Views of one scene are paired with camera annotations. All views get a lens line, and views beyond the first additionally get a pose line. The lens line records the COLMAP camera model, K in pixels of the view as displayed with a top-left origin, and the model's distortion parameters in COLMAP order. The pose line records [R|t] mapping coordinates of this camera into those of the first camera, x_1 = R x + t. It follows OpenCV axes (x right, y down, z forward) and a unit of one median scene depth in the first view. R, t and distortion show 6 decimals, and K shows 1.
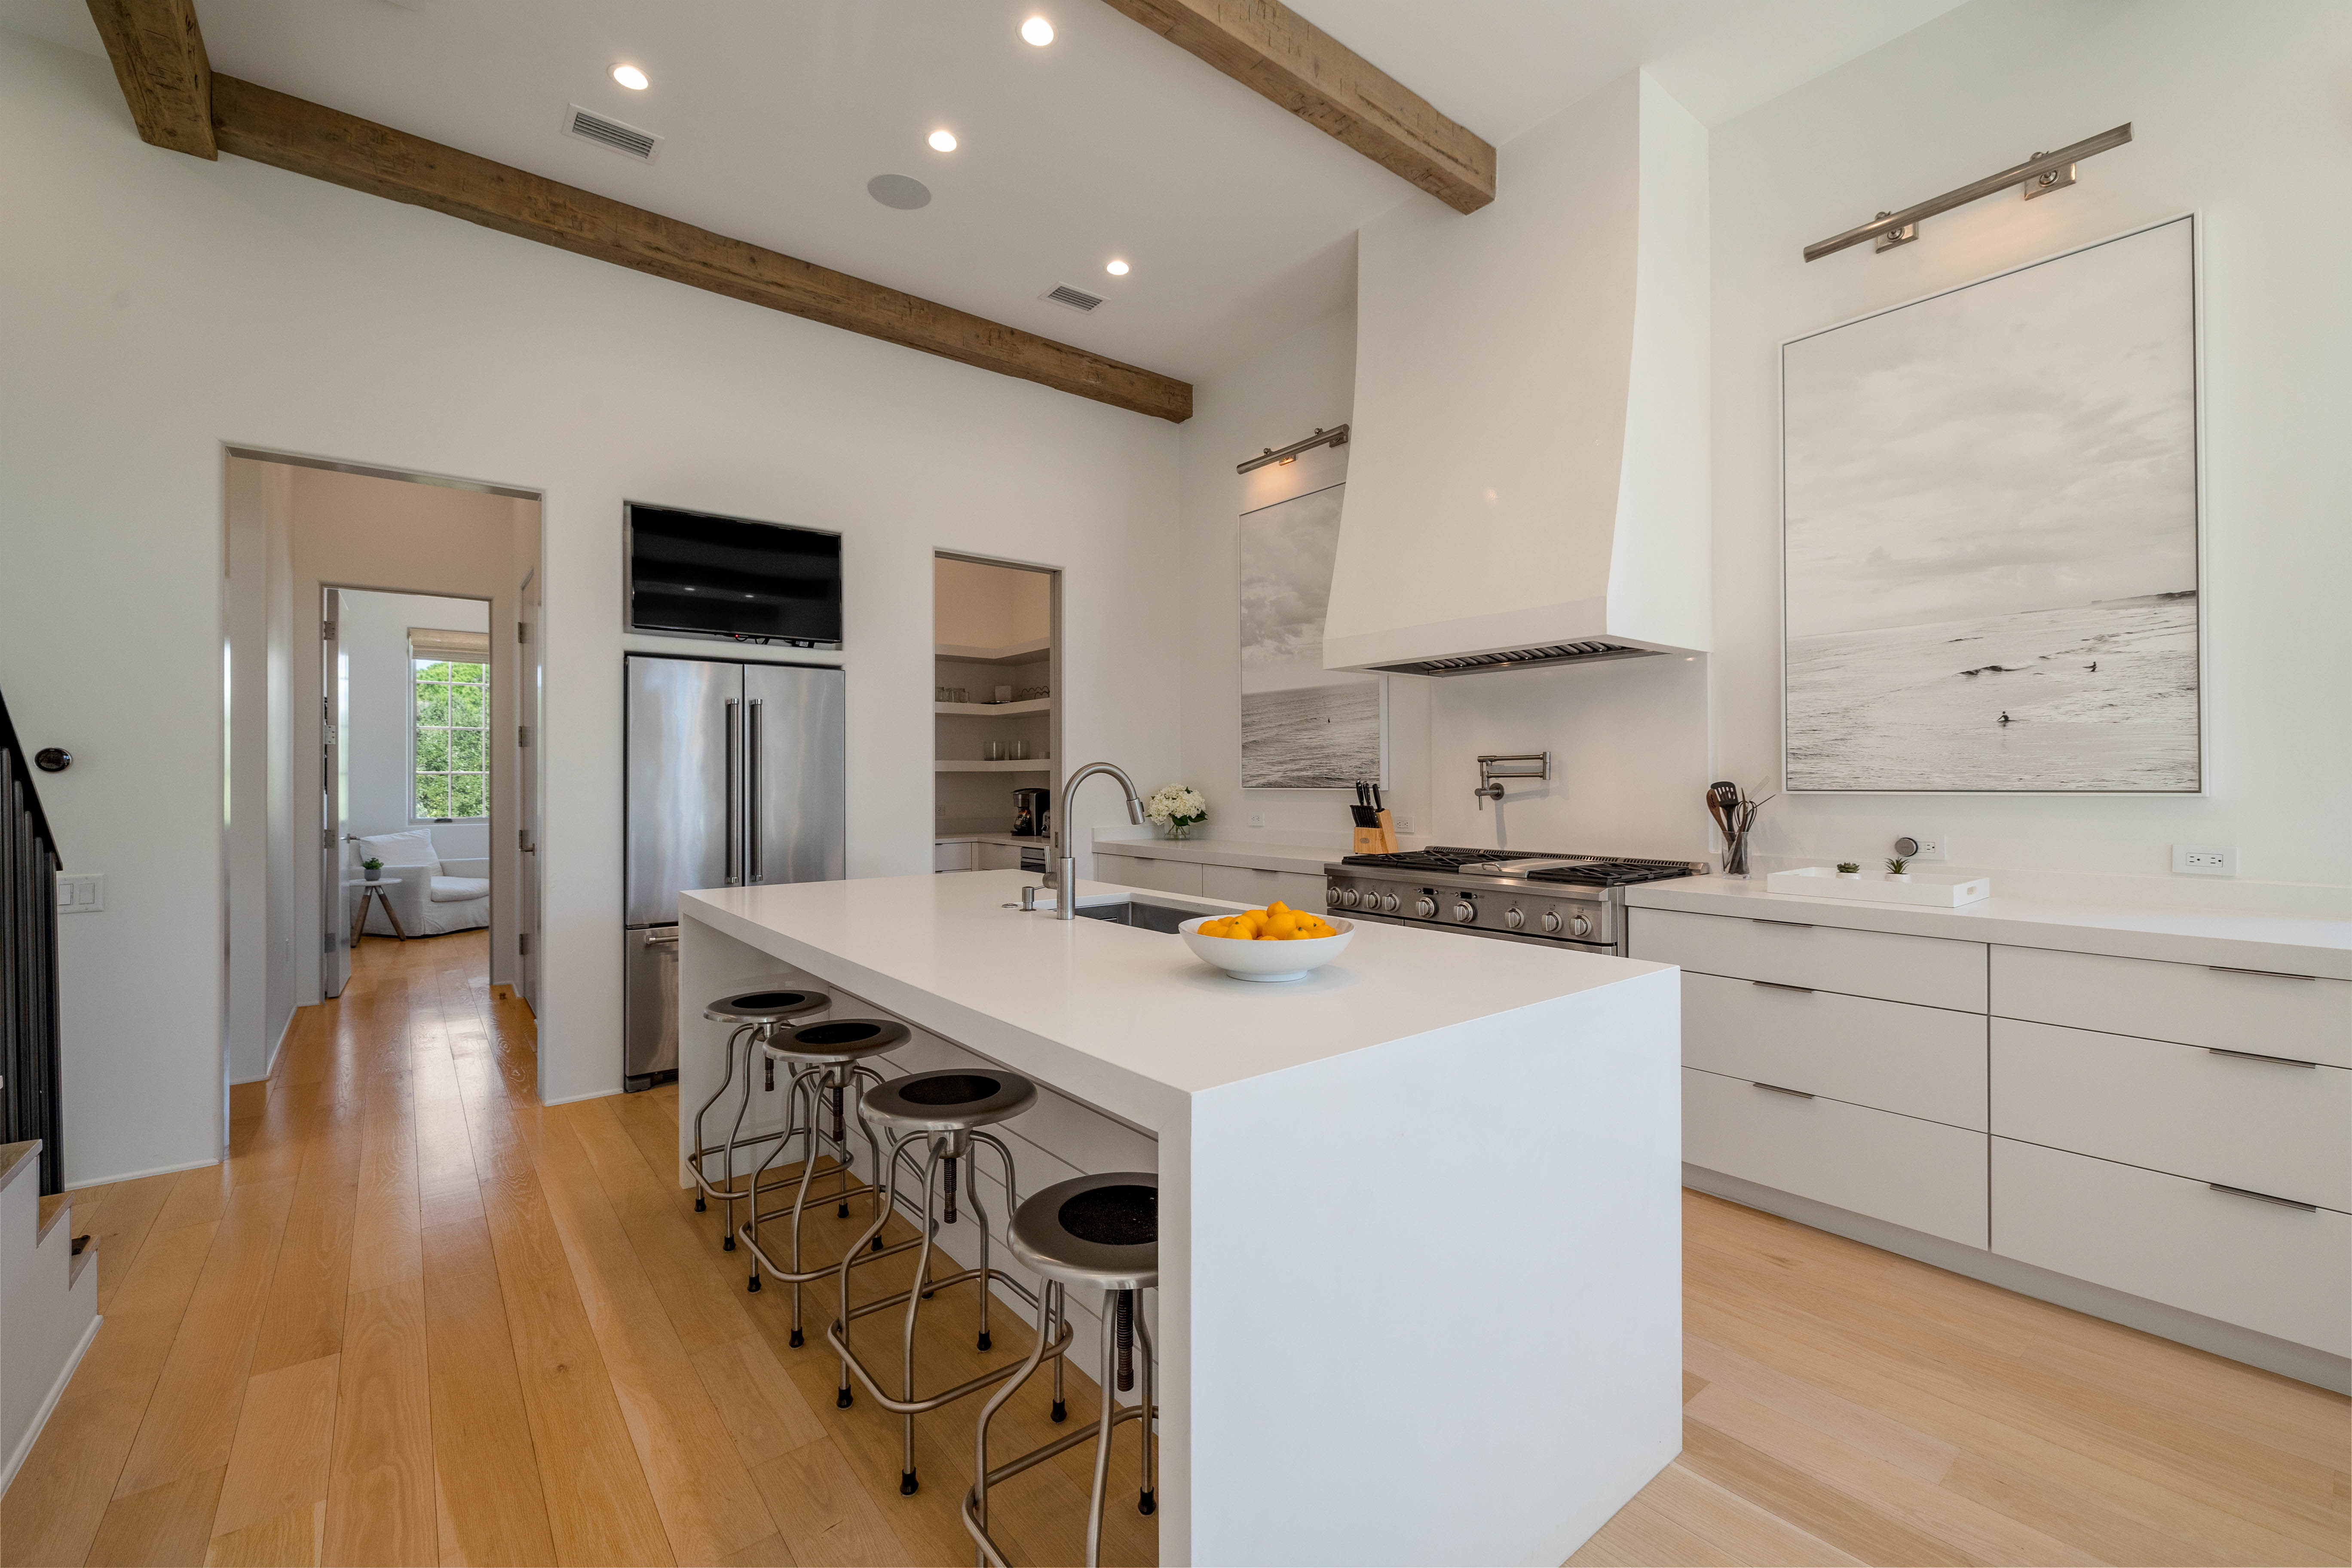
lens RADIAL K [[980.6, 0, 1181.5], [0, 980.6, 773.8], [0, 0, 1]] dist [-0.003609, 0.001123]
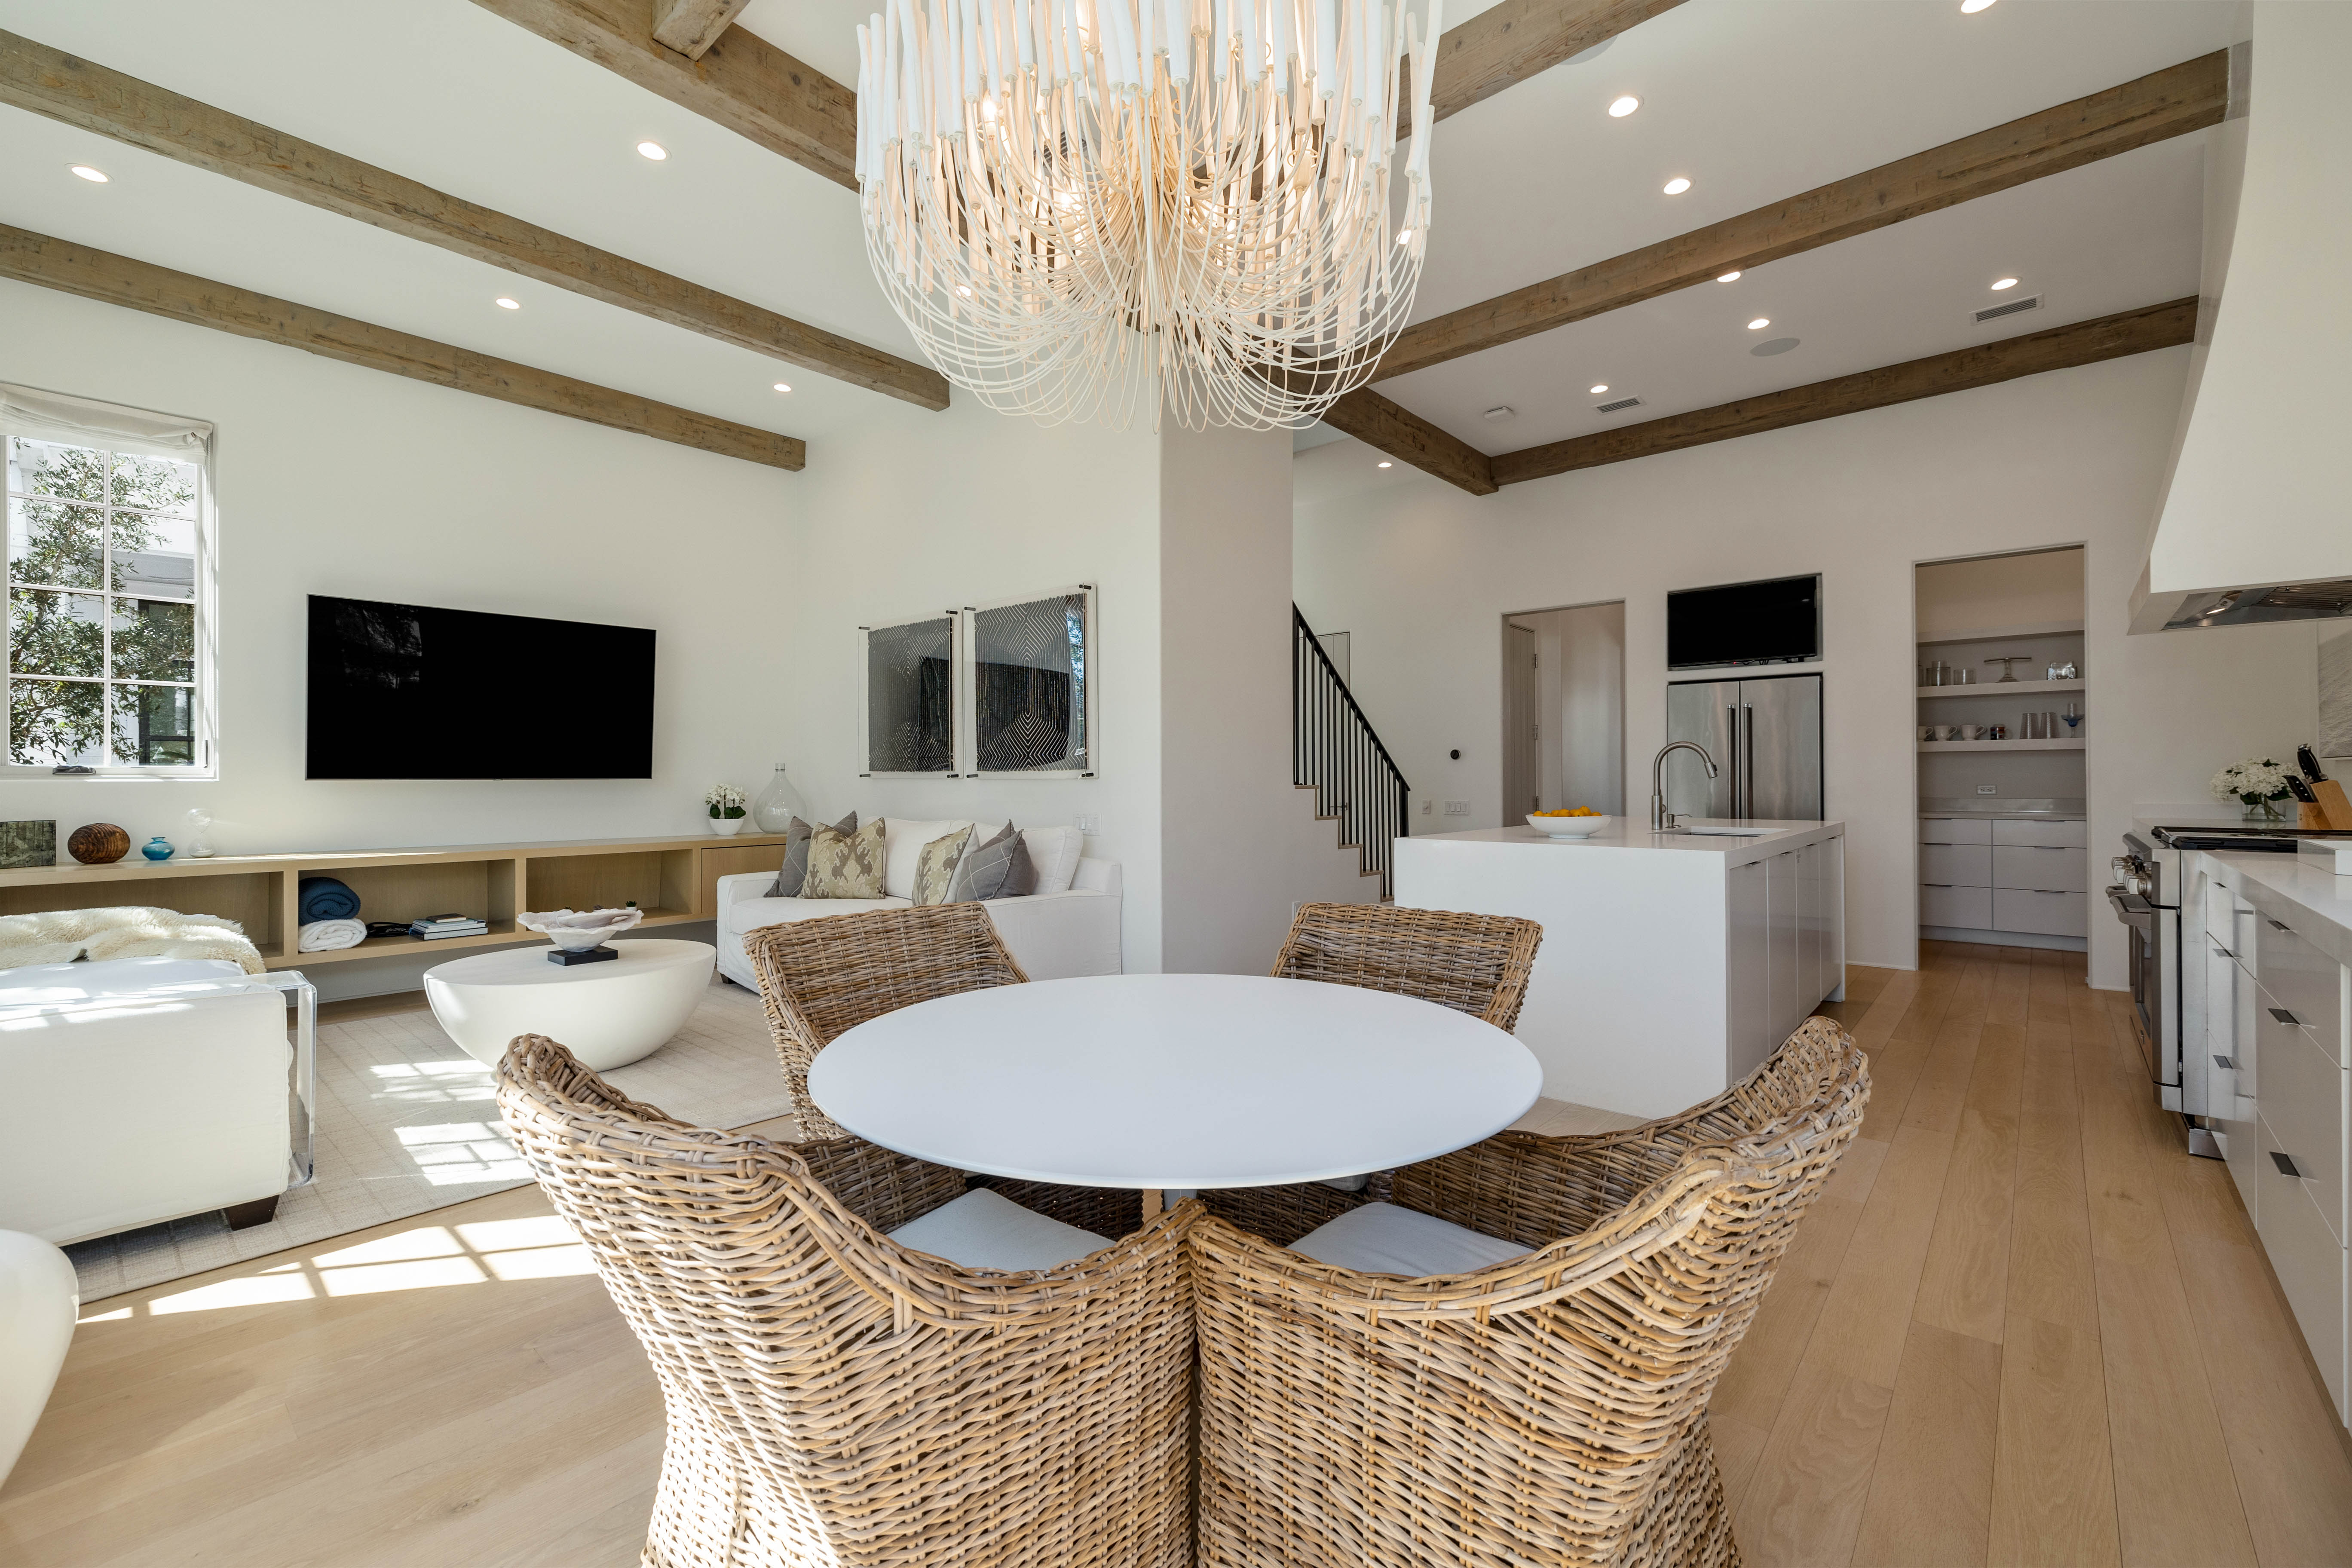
lens RADIAL K [[980.6, 0, 1187.4], [0, 980.6, 777.3], [0, 0, 1]] dist [-0.003609, 0.001123]
pose [[0.176950, -0.000389, -0.984220, 0.951869], [0.011760, 0.999929, 0.001719, 0.023694], [0.984150, -0.011878, 0.176942, -0.106307]]
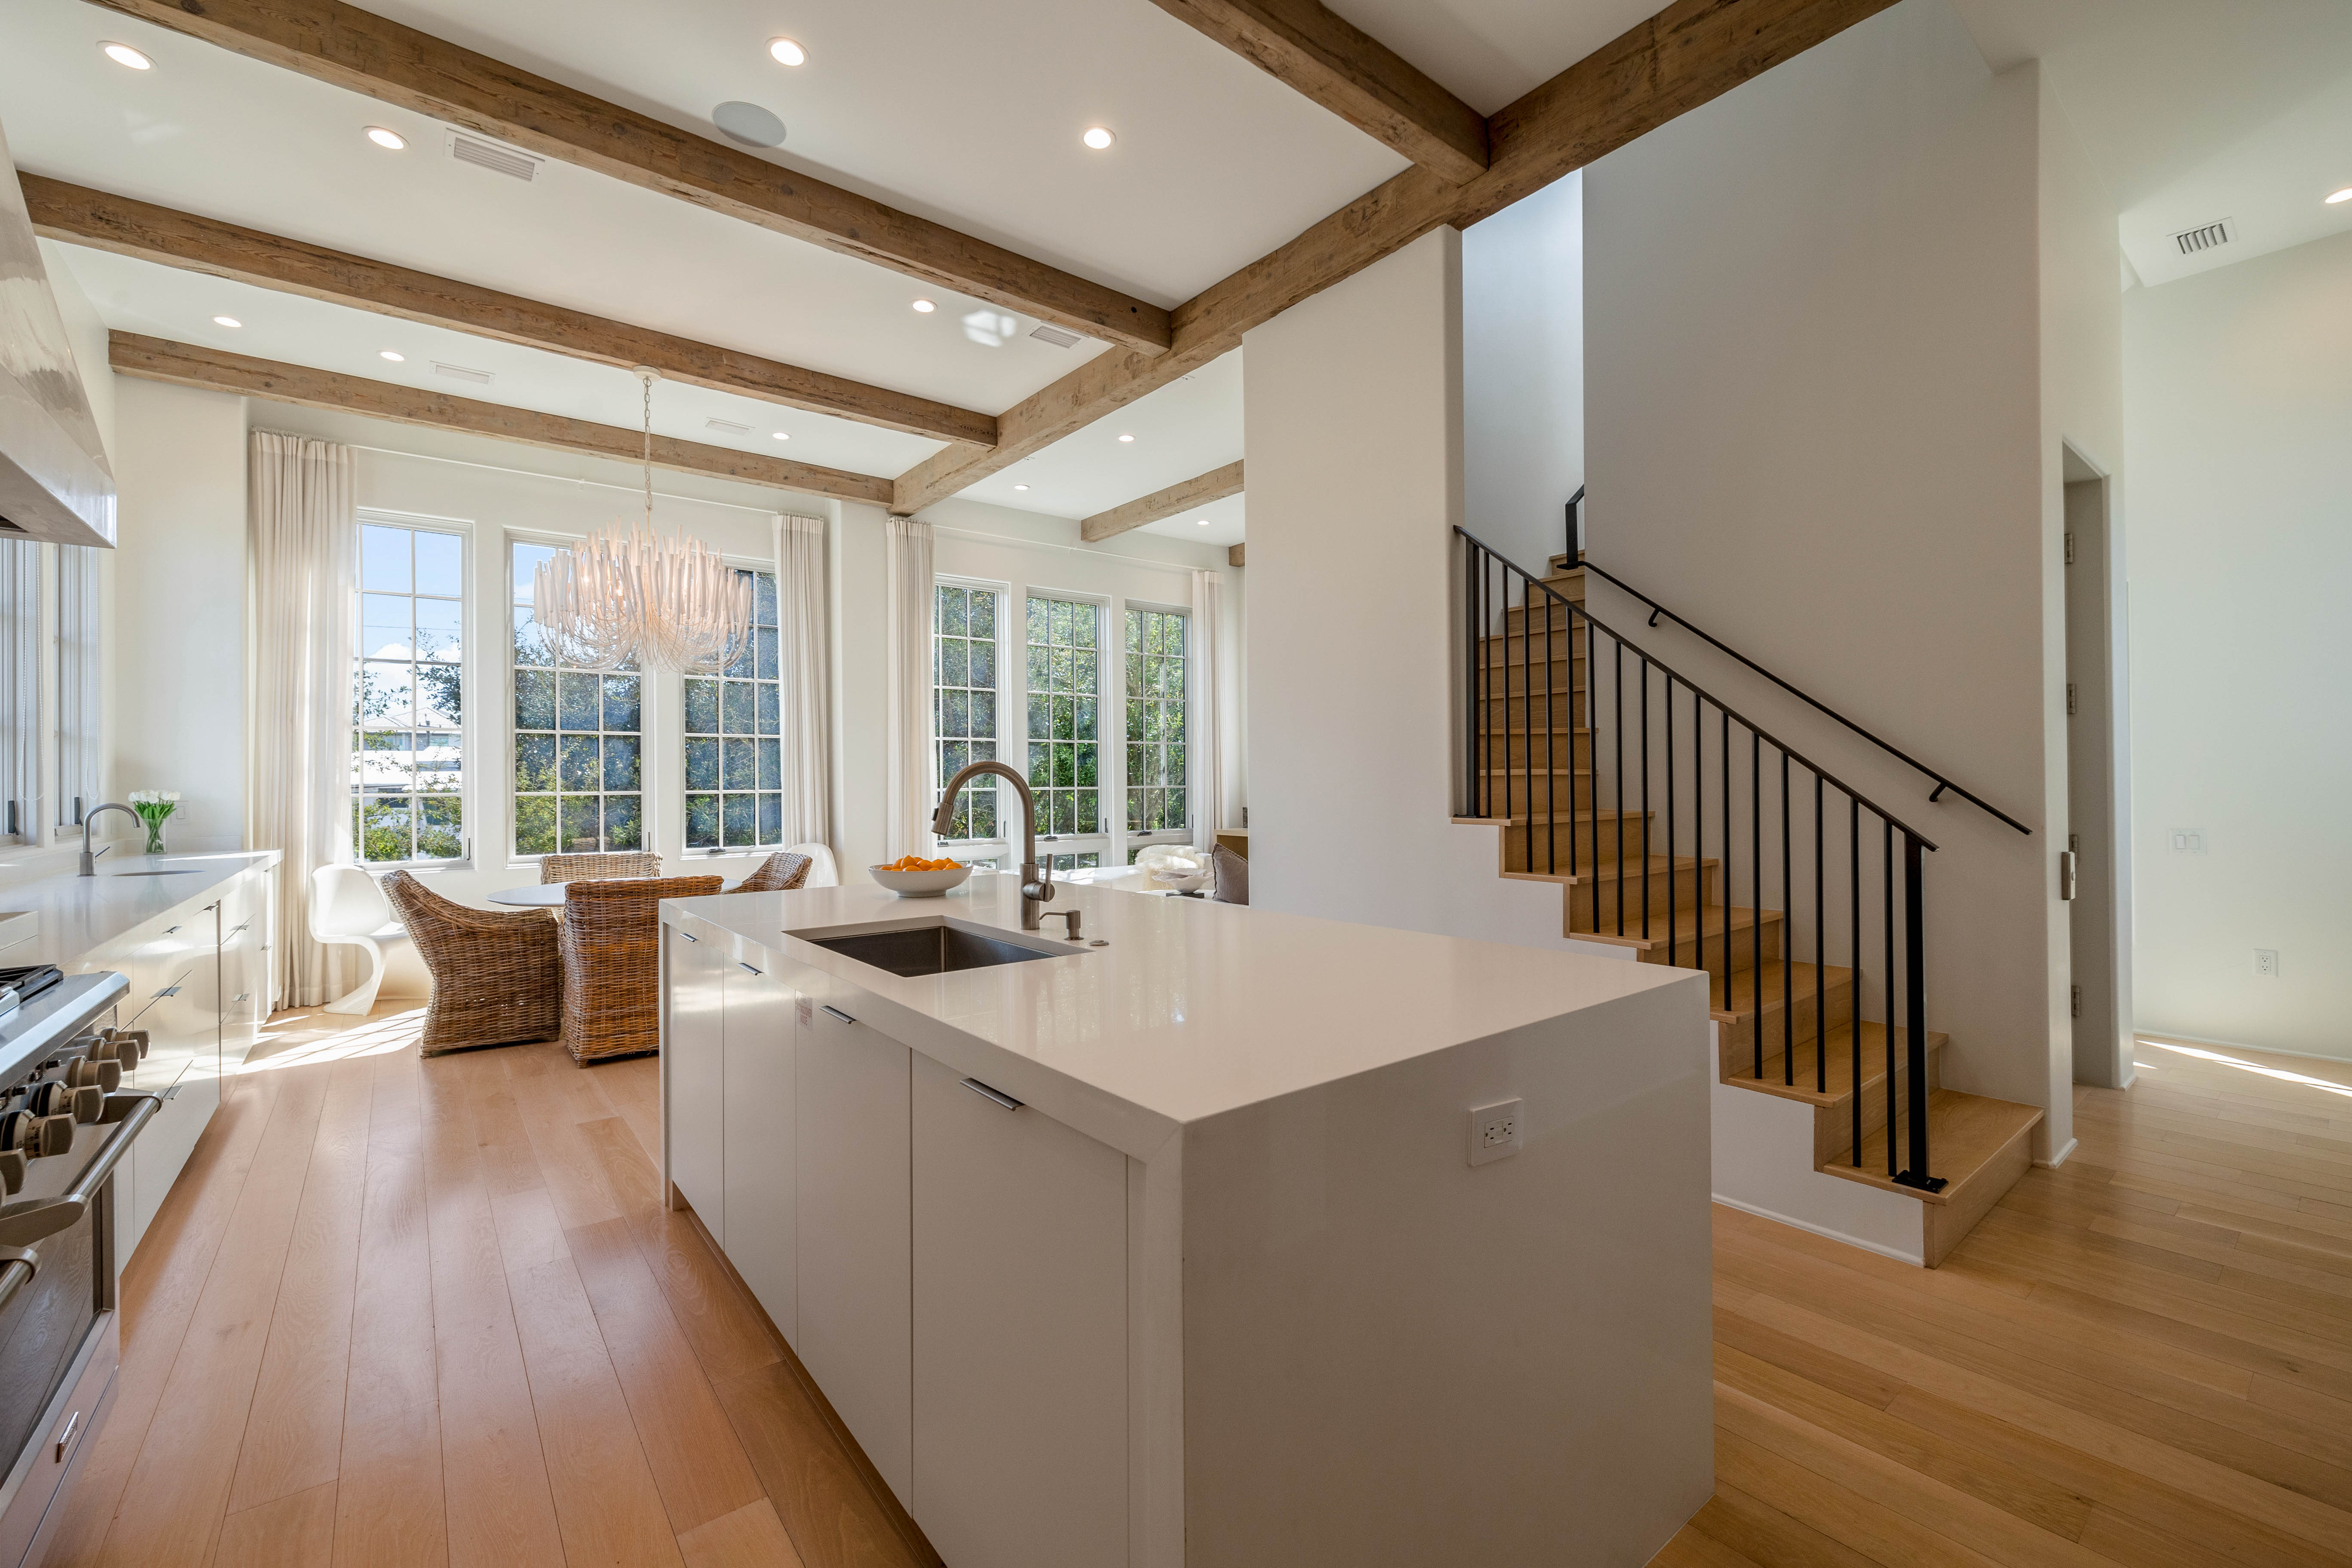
lens RADIAL K [[980.6, 0, 1189.5], [0, 980.6, 781.9], [0, 0, 1]] dist [-0.003609, 0.001123]
pose [[-0.999949, 0.009417, -0.003764, -0.174922], [0.009435, 0.999944, -0.004863, 0.007951], [0.003718, -0.004898, -0.999981, 1.235233]]
